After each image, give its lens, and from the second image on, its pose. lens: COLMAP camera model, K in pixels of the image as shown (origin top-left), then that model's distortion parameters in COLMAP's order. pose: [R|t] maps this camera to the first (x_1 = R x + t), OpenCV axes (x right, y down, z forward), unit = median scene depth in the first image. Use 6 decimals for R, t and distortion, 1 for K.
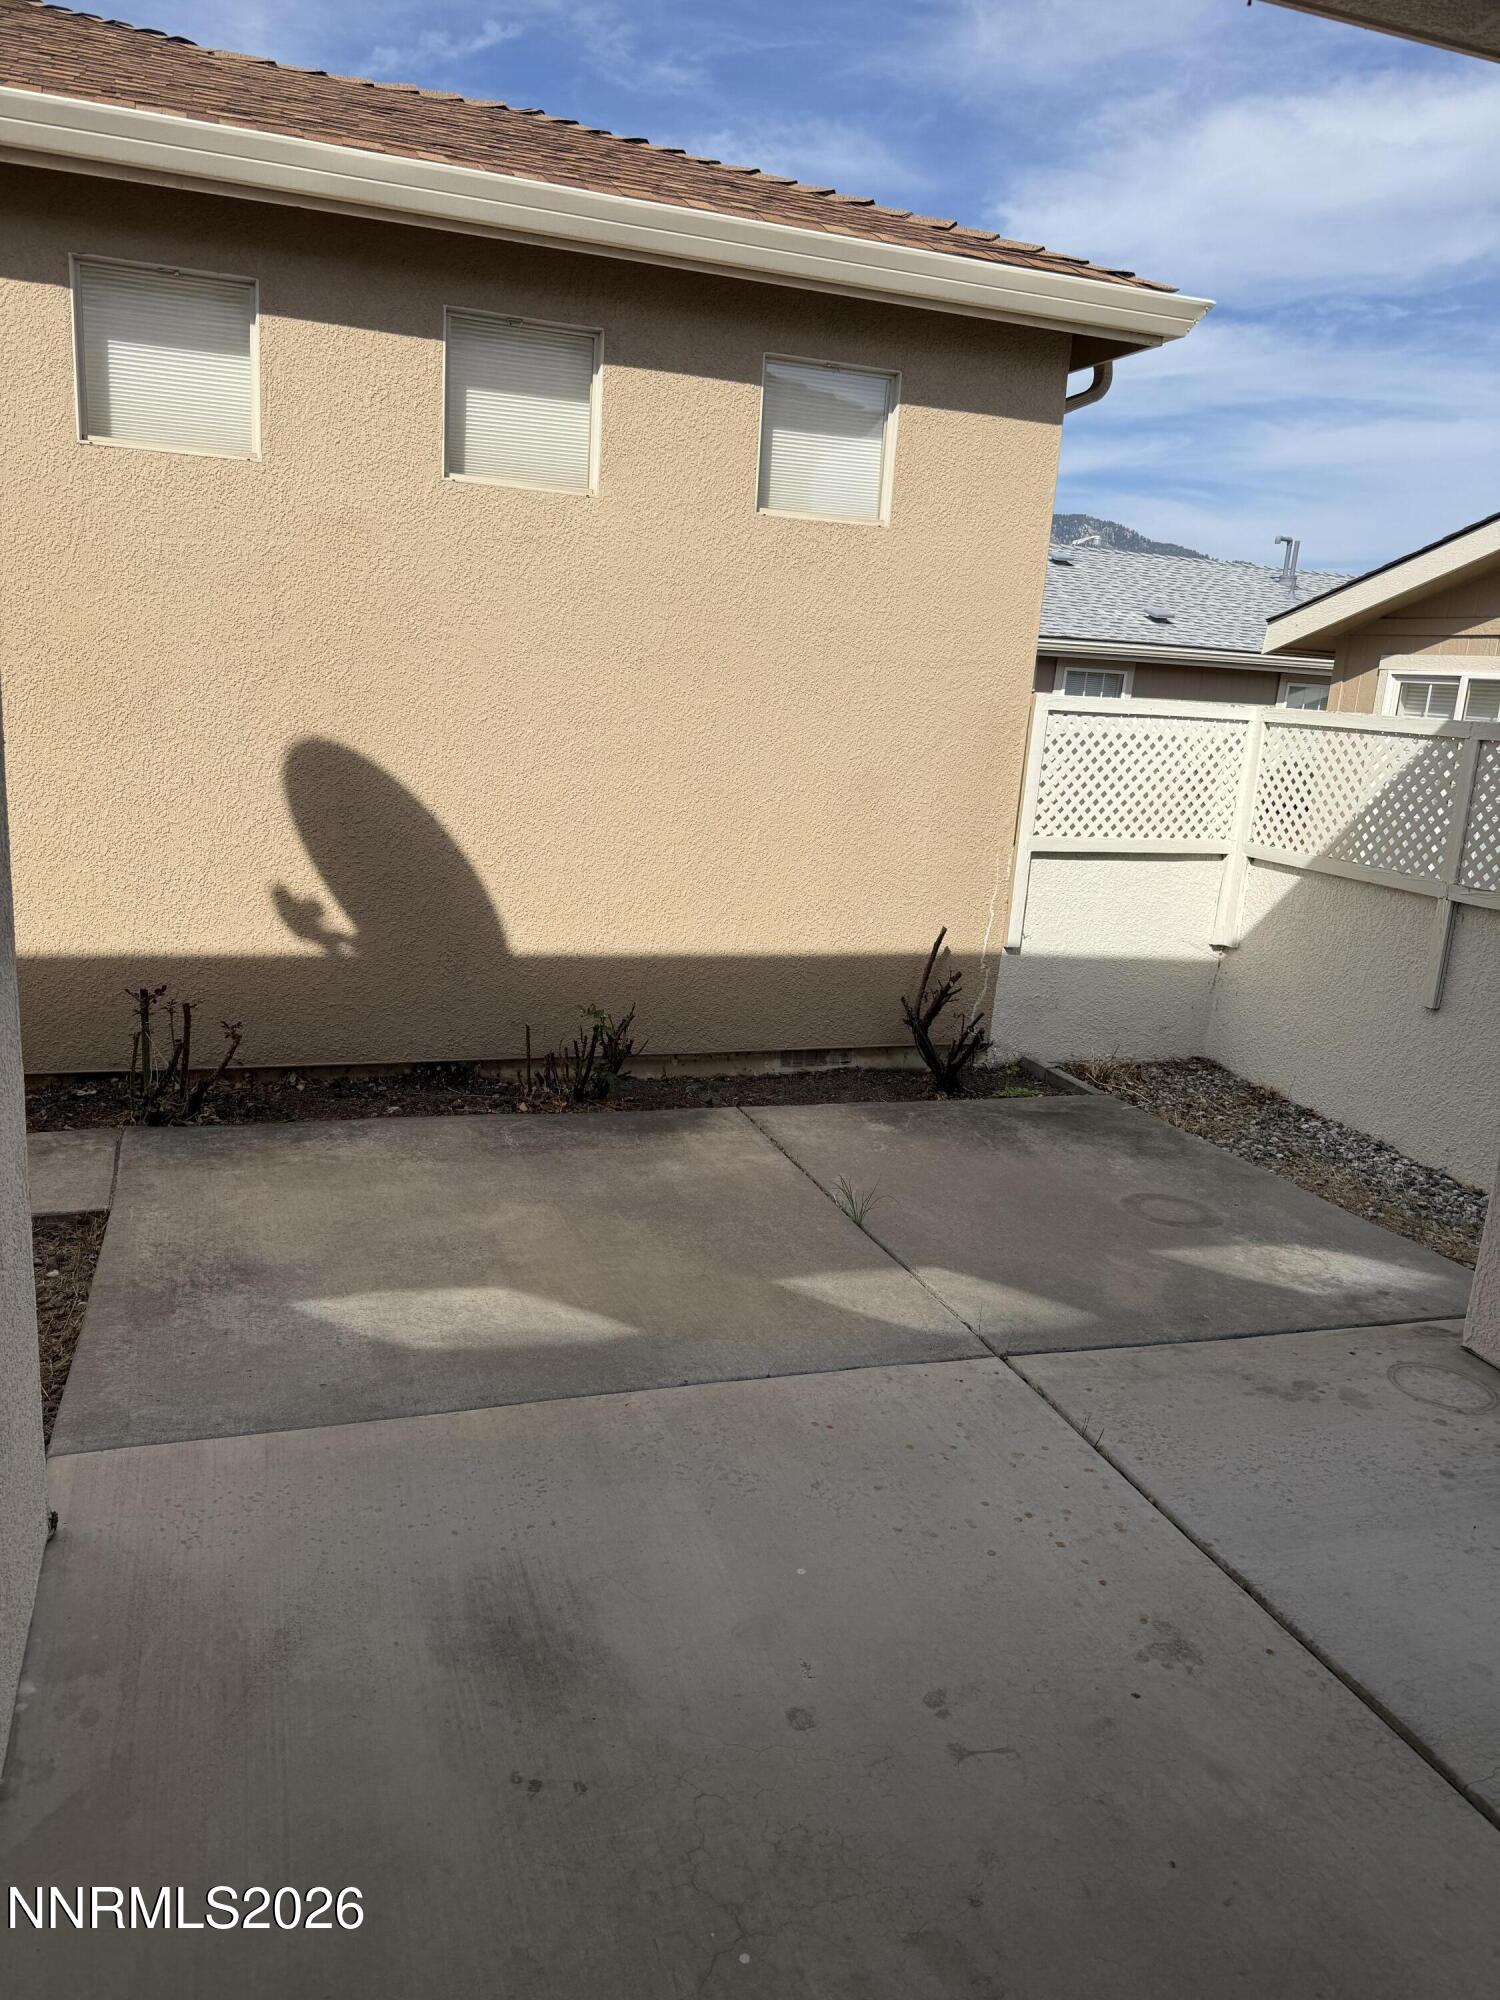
lens RADIAL K [[1389.6, 0, 743.9], [0, 1389.6, 998.2], [0, 0, 1]] dist [0.048953, -0.067236]
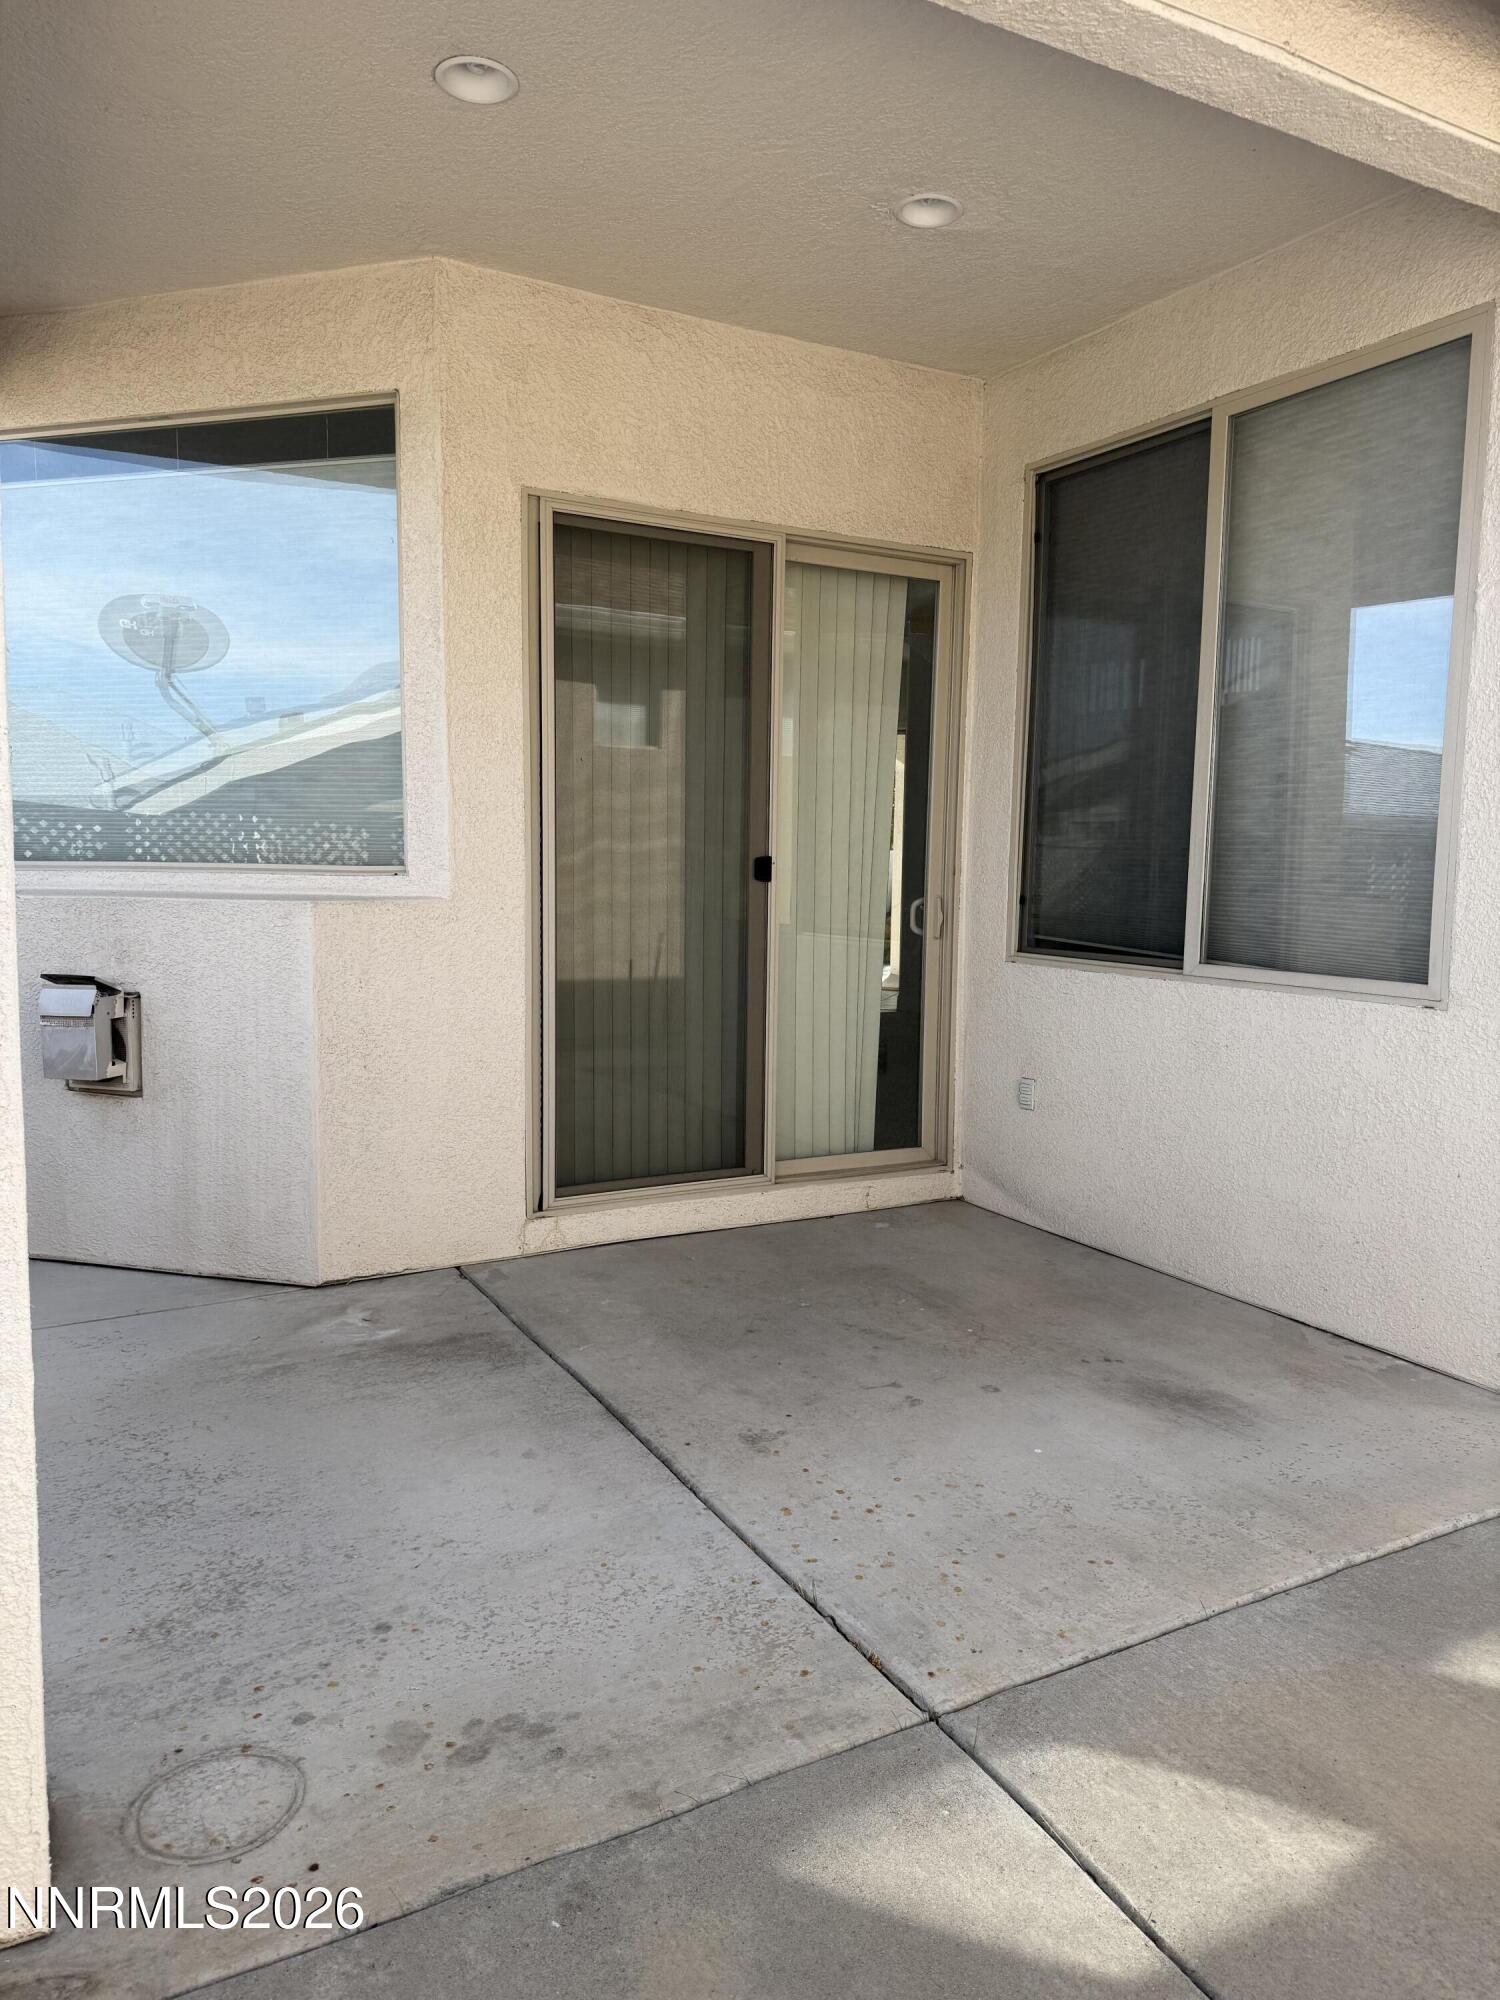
lens RADIAL K [[1389.6, 0, 750.0], [0, 1389.6, 999.6], [0, 0, 1]] dist [0.048953, -0.067236]
pose [[-0.983074, -0.060110, -0.173066, 0.417767], [-0.113872, 0.940490, 0.320174, -0.273991], [0.143521, 0.334462, -0.931416, 1.541921]]
